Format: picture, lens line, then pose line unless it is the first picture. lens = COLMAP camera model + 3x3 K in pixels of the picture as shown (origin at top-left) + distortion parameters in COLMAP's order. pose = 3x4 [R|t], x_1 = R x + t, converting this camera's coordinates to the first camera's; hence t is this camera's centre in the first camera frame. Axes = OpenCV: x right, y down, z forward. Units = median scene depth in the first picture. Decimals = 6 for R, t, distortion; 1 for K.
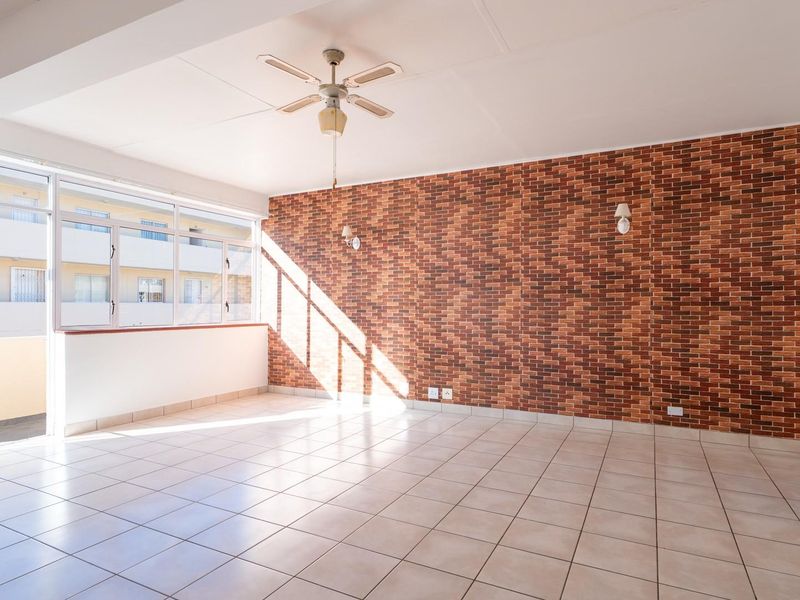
lens RADIAL K [[473.6, 0, 400.0], [0, 473.6, 301.5], [0, 0, 1]] dist [-0.011358, 0.004836]
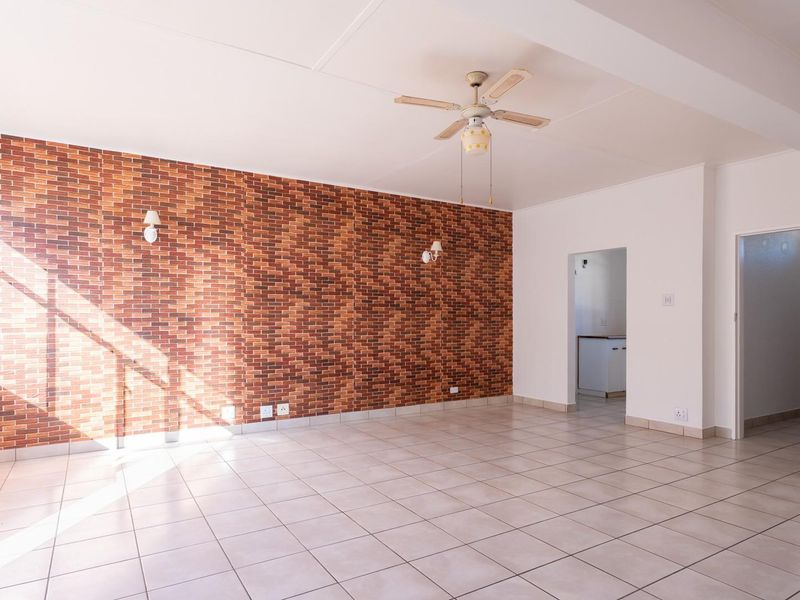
lens RADIAL K [[485.6, 0, 371.4], [0, 485.6, 314.4], [0, 0, 1]] dist [-0.009661, 0.004298]
pose [[0.534983, 0.002972, 0.844858, -0.623433], [-0.009537, 0.999951, 0.002521, -0.000784], [-0.844809, -0.009406, 0.534985, 0.324191]]
